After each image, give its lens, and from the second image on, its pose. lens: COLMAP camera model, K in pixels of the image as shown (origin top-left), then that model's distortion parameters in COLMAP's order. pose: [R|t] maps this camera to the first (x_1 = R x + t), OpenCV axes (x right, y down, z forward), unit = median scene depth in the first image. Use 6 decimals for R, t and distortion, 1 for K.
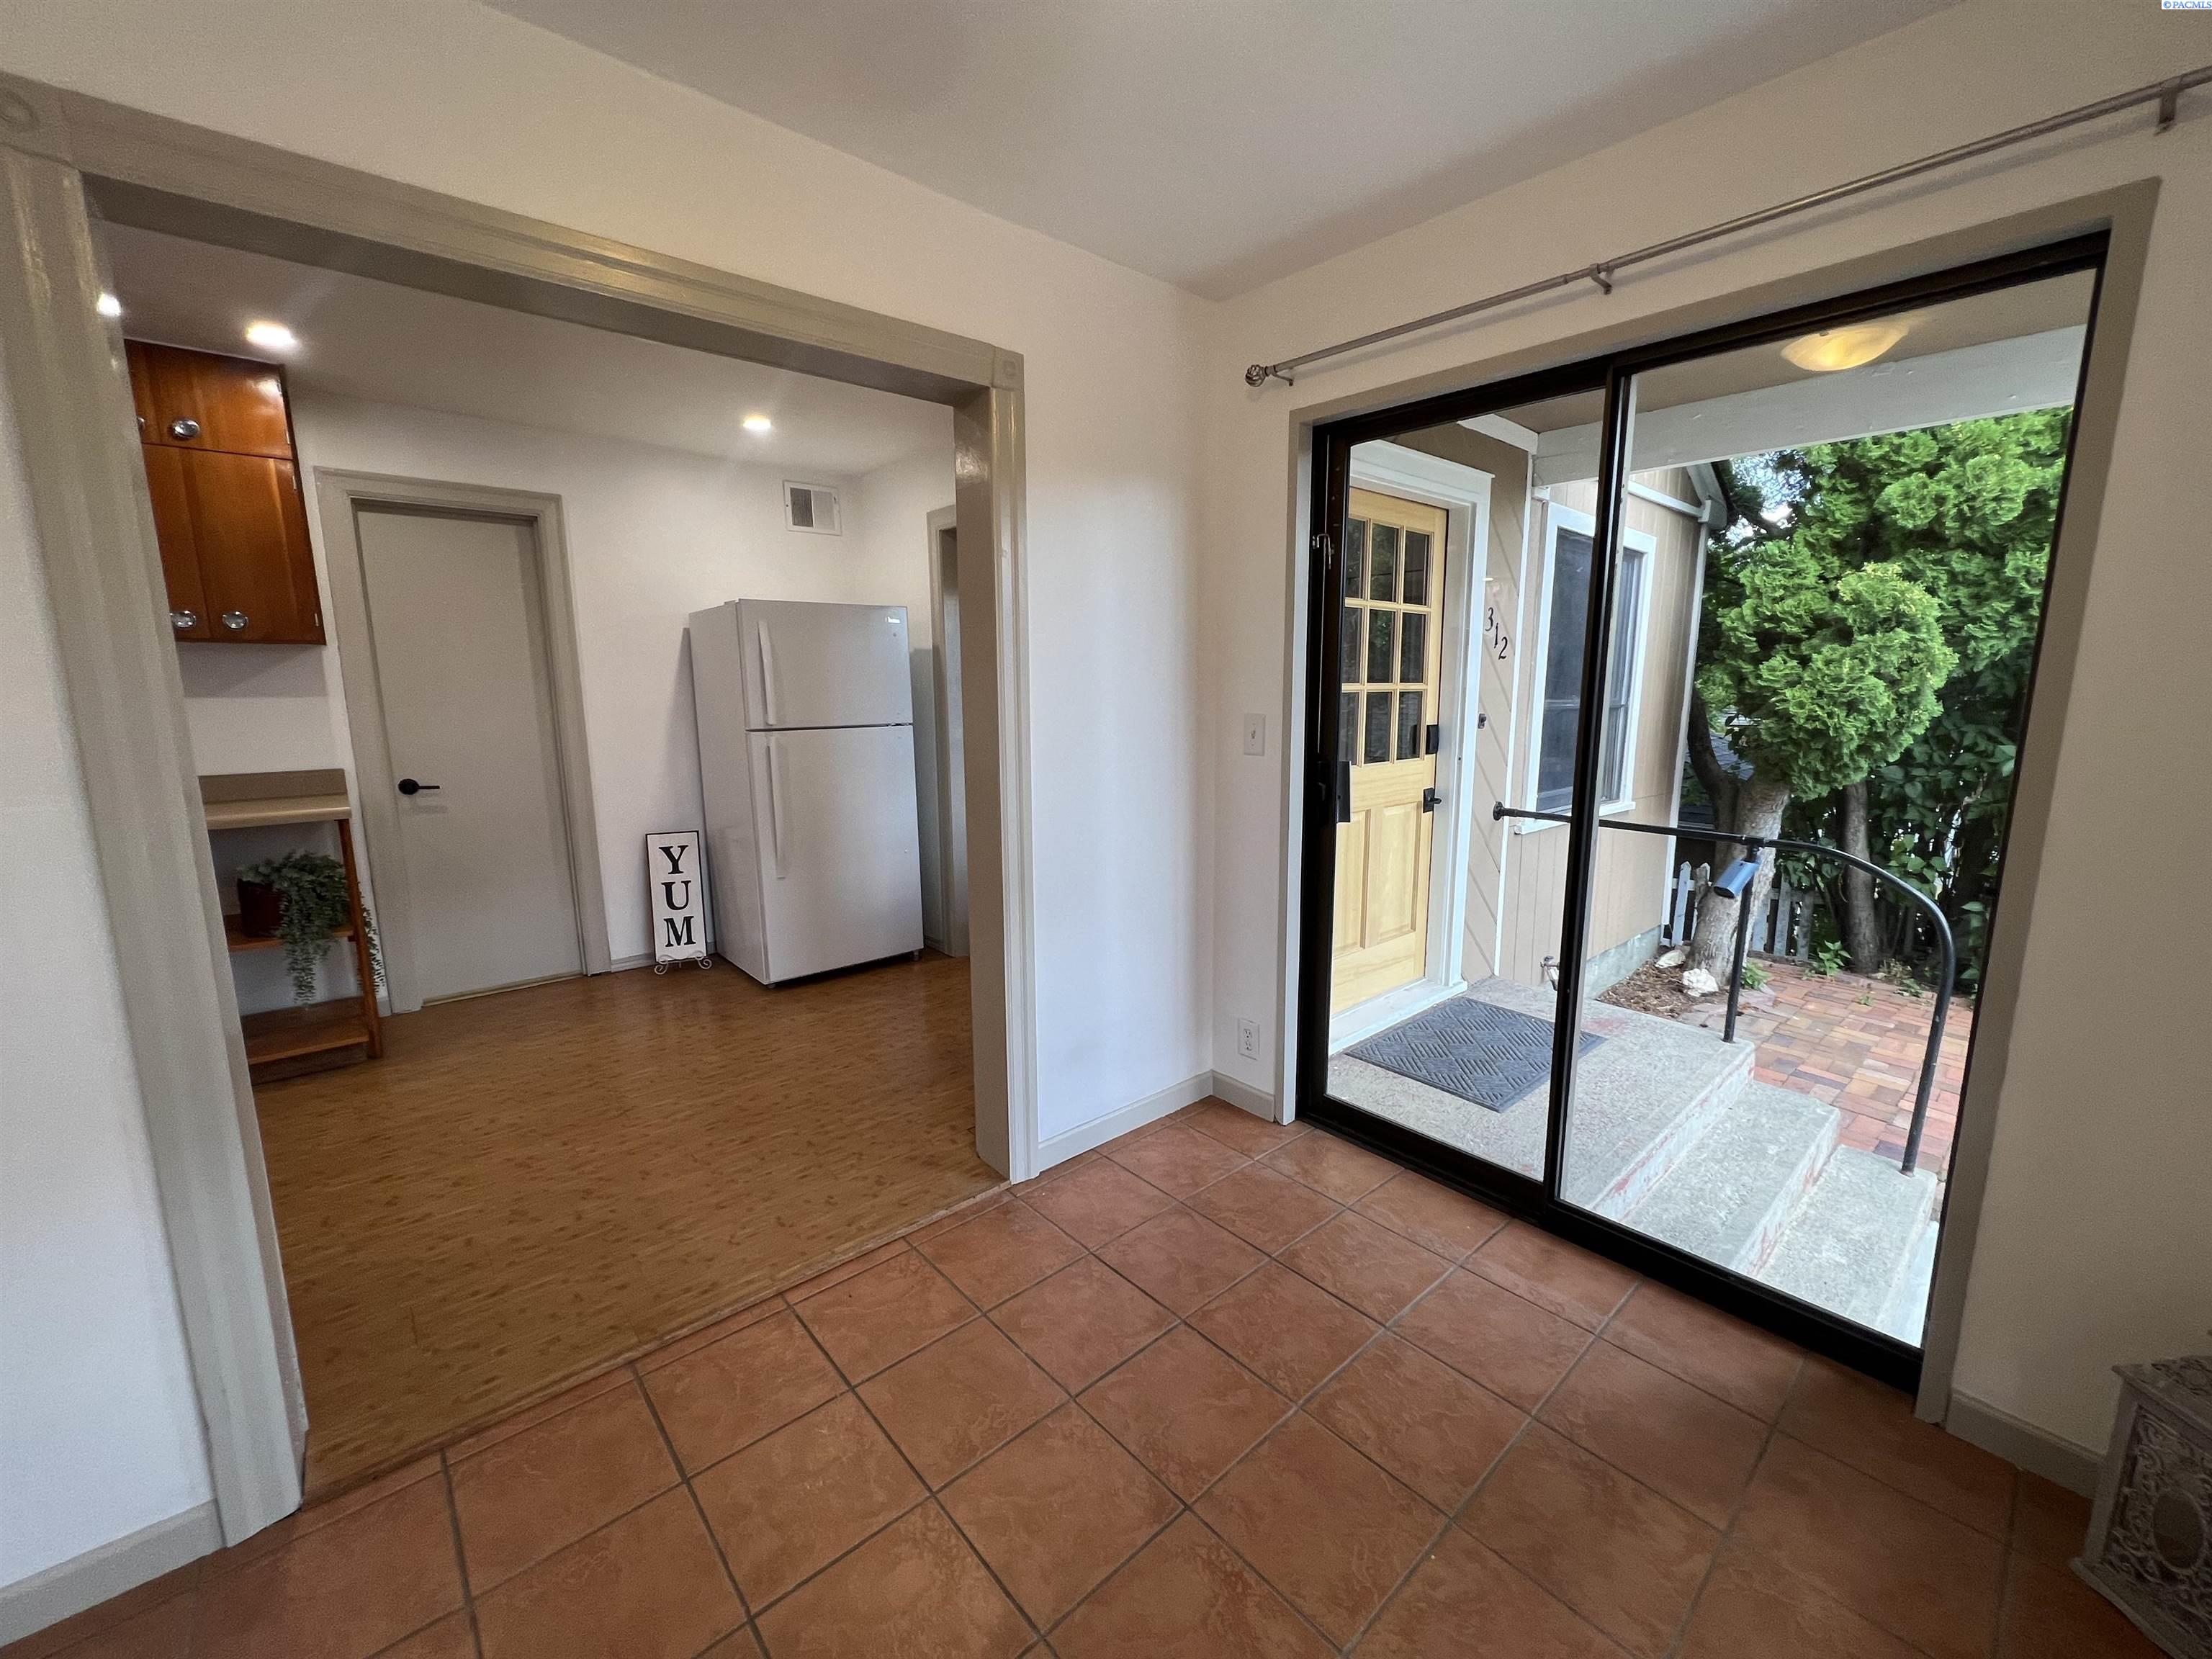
lens RADIAL K [[889.3, 0, 1110.1], [0, 889.3, 836.9], [0, 0, 1]] dist [0.000507, -0.000140]
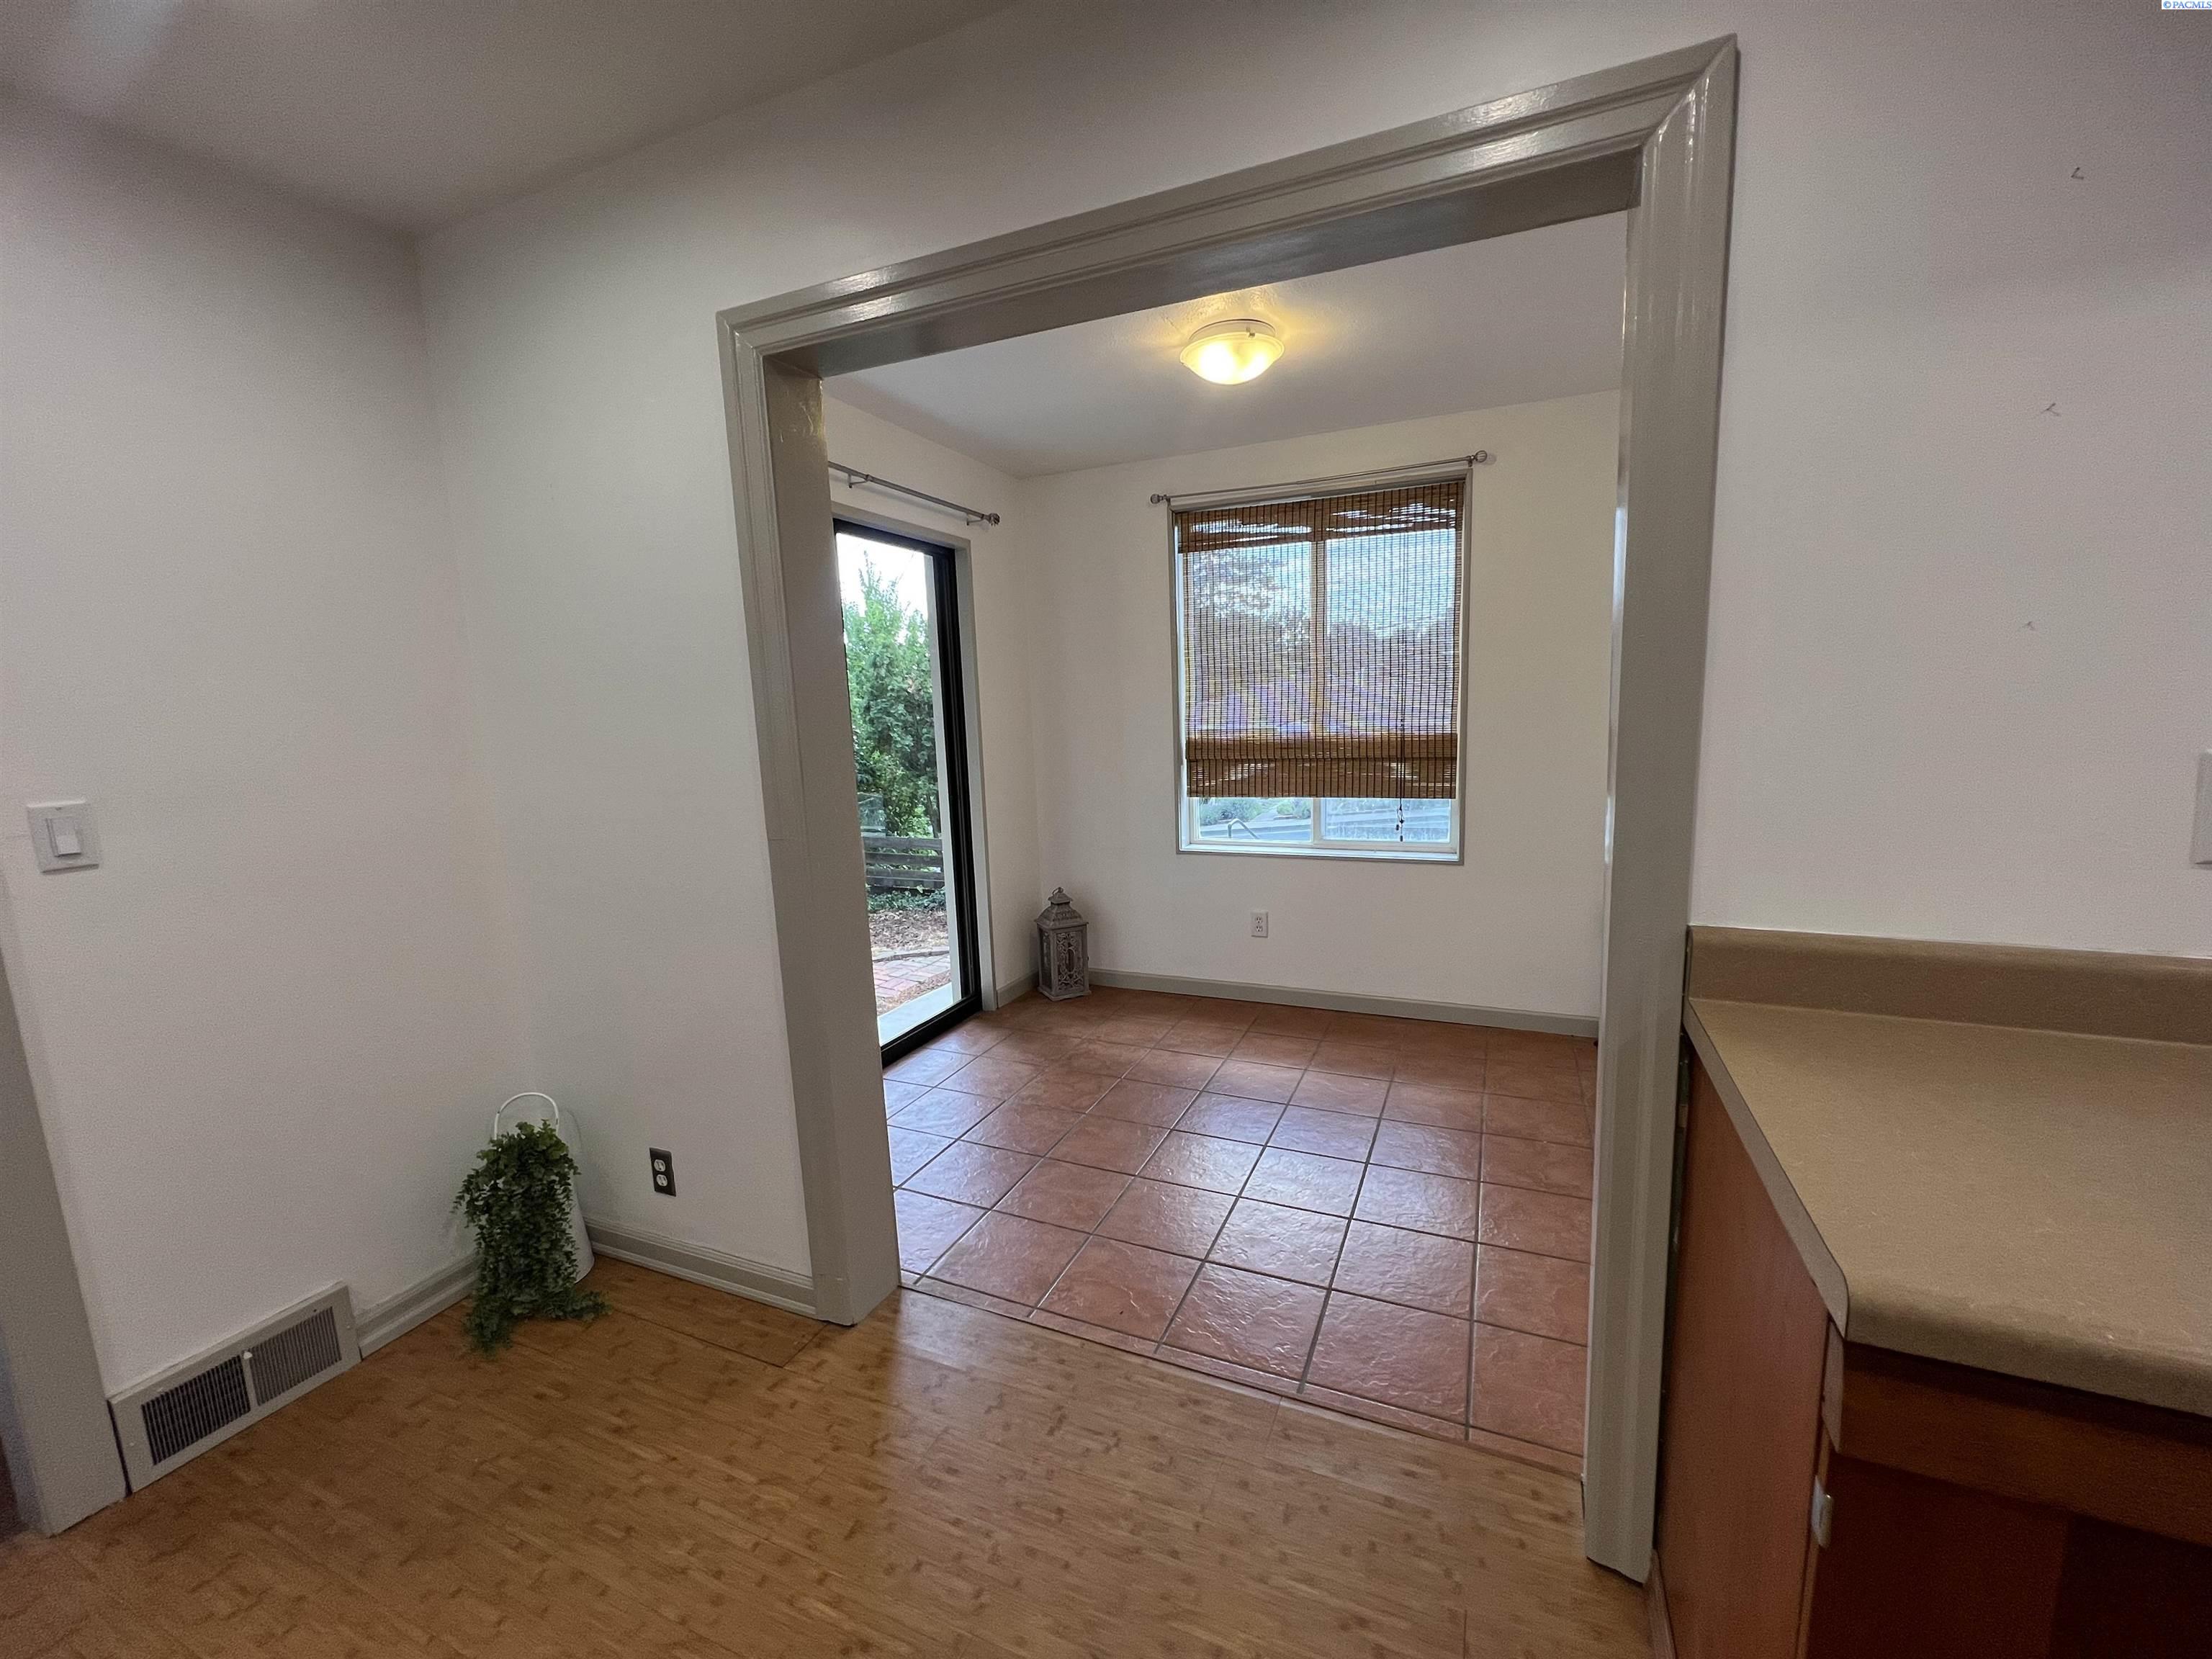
lens RADIAL K [[889.3, 0, 1110.1], [0, 889.3, 836.9], [0, 0, 1]] dist [0.000507, -0.000140]
pose [[-0.419350, -0.116749, 0.900286, -1.265045], [0.194008, 0.957261, 0.214506, -0.244982], [-0.886852, 0.264615, -0.378777, 1.397836]]
